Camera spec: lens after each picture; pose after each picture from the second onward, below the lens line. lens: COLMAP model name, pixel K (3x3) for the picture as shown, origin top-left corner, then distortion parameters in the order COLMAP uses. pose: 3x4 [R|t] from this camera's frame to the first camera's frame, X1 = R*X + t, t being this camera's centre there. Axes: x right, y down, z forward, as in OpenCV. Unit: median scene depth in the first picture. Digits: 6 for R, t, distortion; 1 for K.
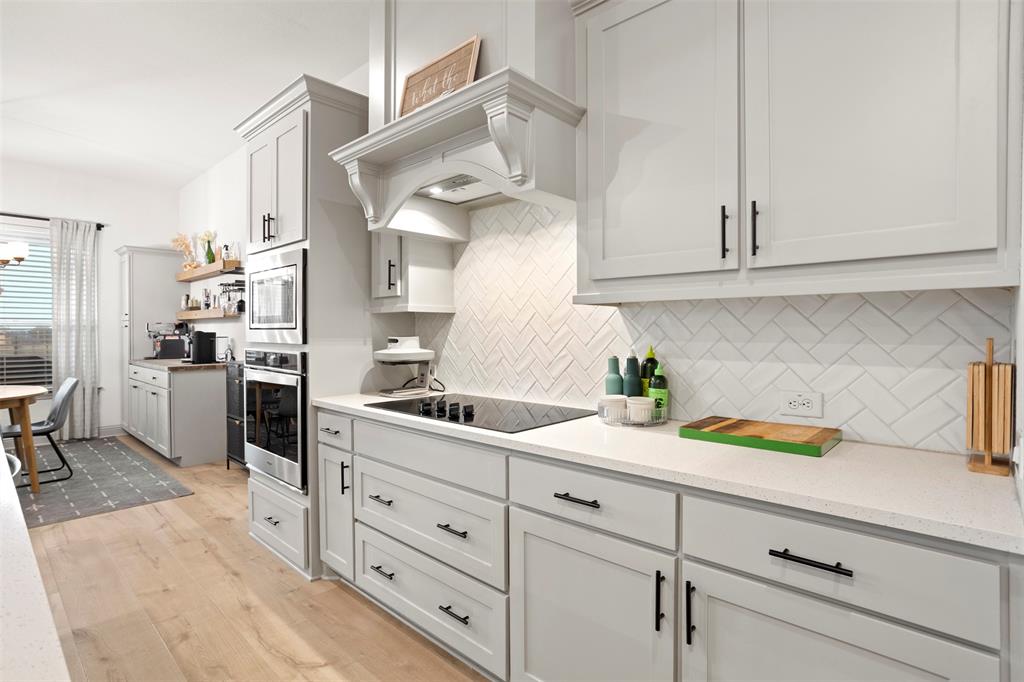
lens RADIAL K [[512.7, 0, 509.1], [0, 512.7, 335.6], [0, 0, 1]] dist [-0.055758, 0.033073]
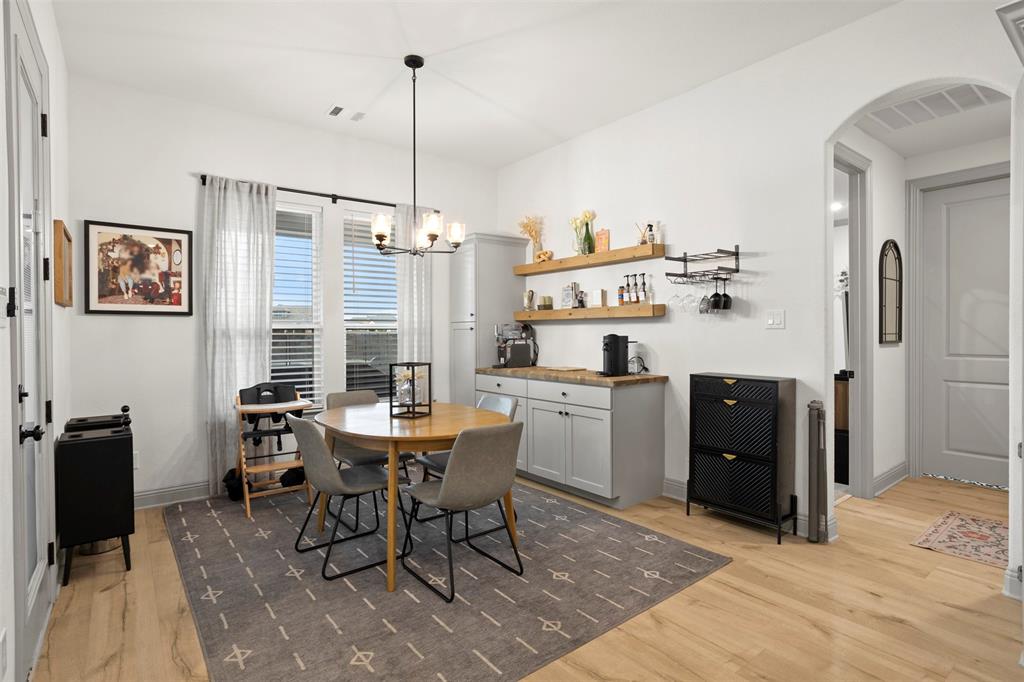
lens RADIAL K [[512.7, 0, 509.1], [0, 512.7, 335.6], [0, 0, 1]] dist [-0.055758, 0.033073]
pose [[0.986992, -0.002671, -0.160748, -1.195703], [0.002477, 0.999996, -0.001406, -0.011668], [0.160751, 0.000989, 0.986995, 0.337289]]
